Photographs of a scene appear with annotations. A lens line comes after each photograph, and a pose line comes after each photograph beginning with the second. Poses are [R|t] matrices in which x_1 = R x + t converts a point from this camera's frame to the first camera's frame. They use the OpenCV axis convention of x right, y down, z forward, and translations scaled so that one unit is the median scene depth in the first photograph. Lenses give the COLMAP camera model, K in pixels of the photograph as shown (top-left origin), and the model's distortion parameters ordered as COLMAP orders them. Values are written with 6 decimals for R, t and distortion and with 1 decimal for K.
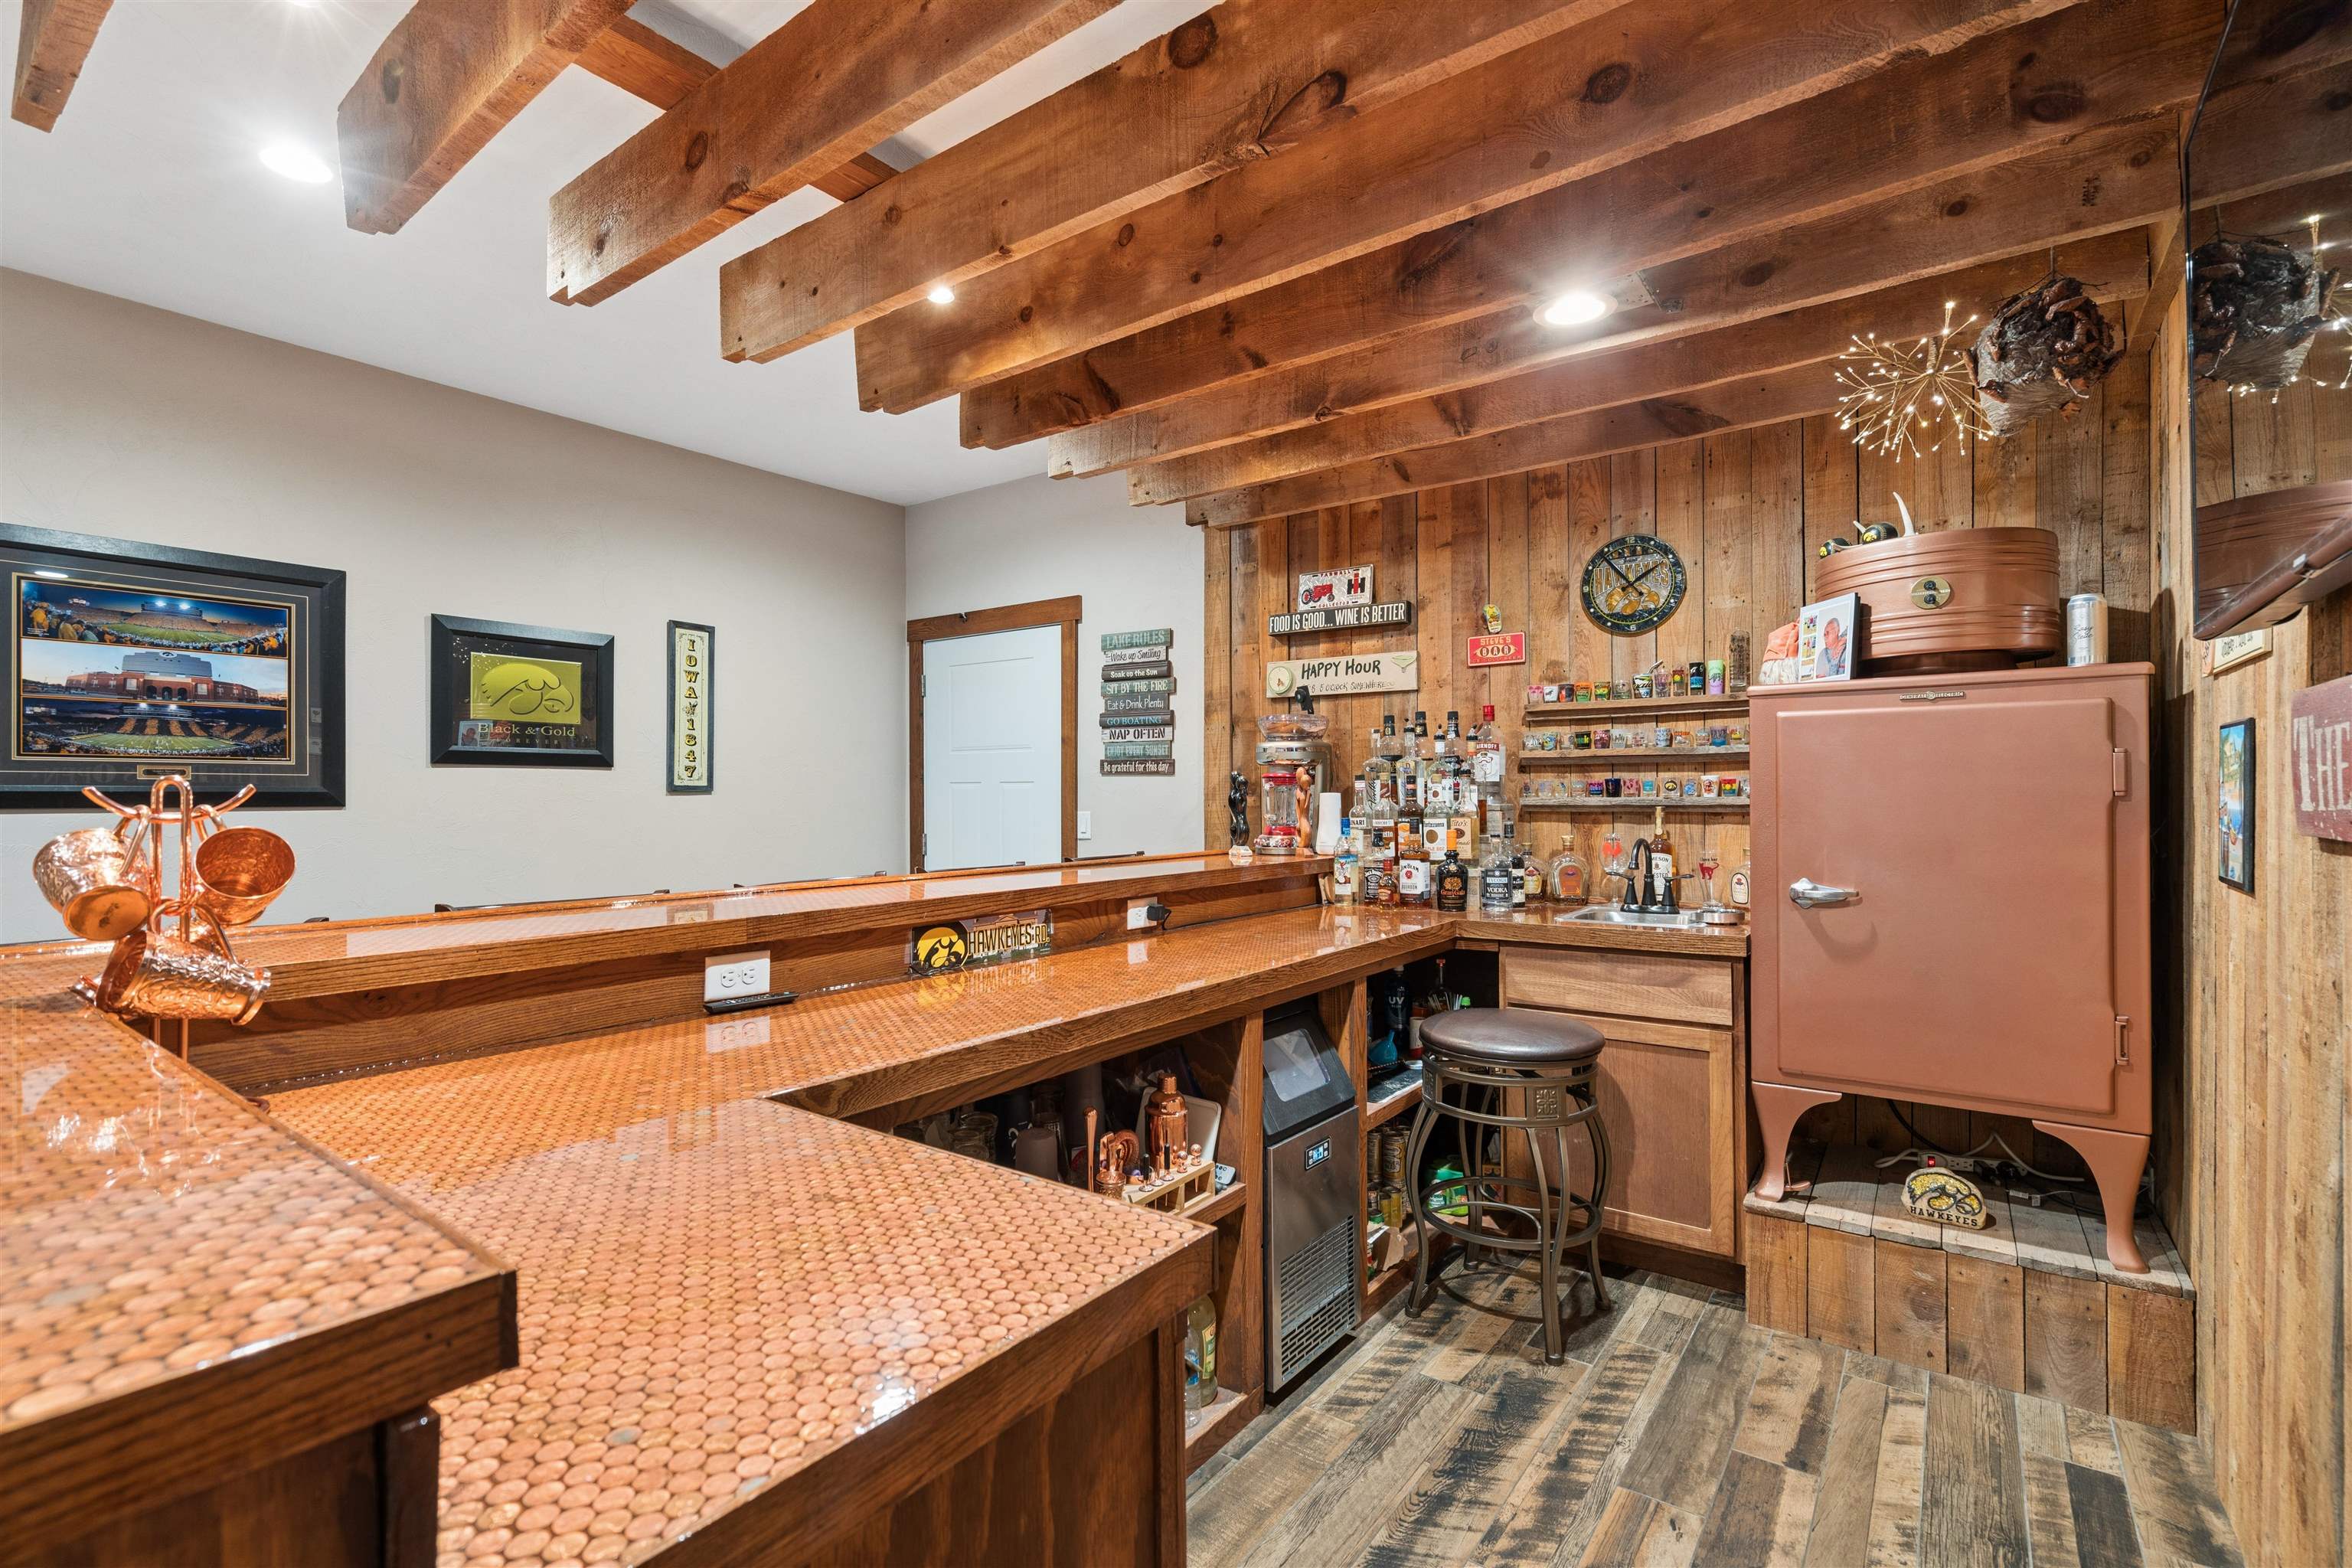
lens RADIAL K [[1061.1, 0, 1179.1], [0, 1061.1, 781.5], [0, 0, 1]] dist [-0.007411, 0.002414]
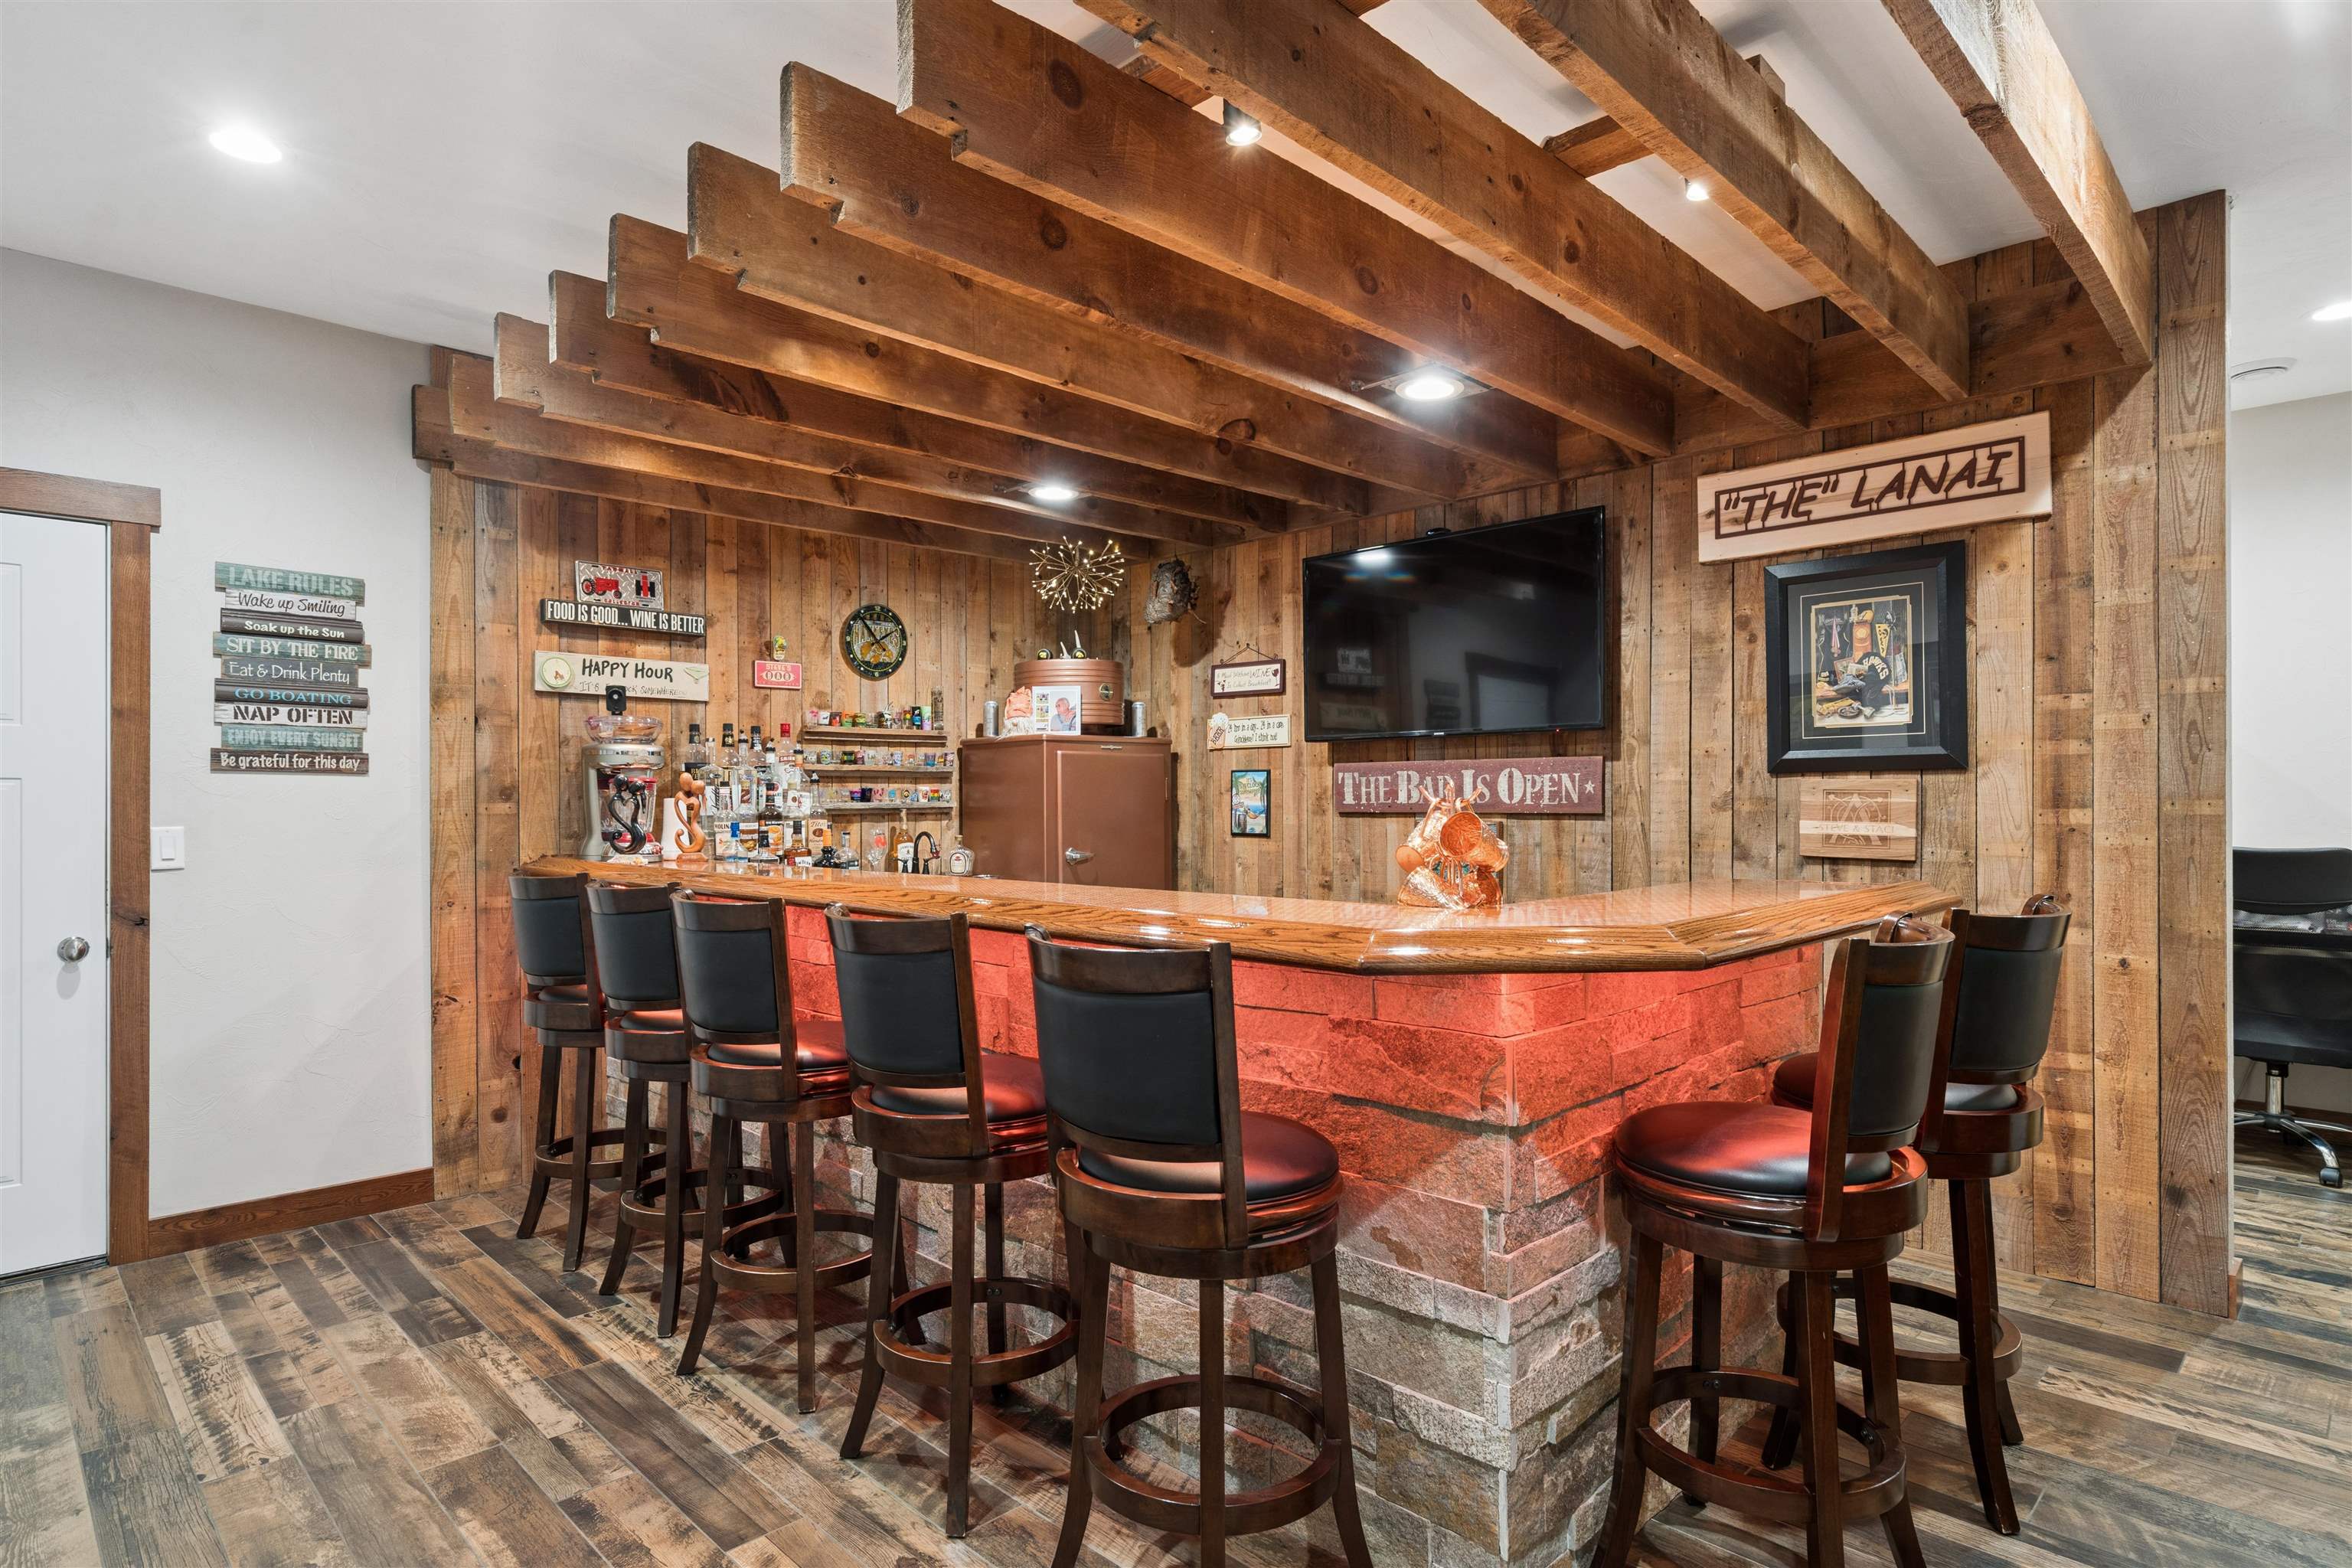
lens RADIAL K [[1253.4, 0, 1175.9], [0, 1253.4, 798.3], [0, 0, 1]] dist [0.002809, 0.000222]
pose [[0.155348, 0.007719, 0.987830, -0.910015], [-0.004858, 0.999963, -0.007050, 0.016191], [-0.987848, -0.003704, 0.155380, 0.333043]]
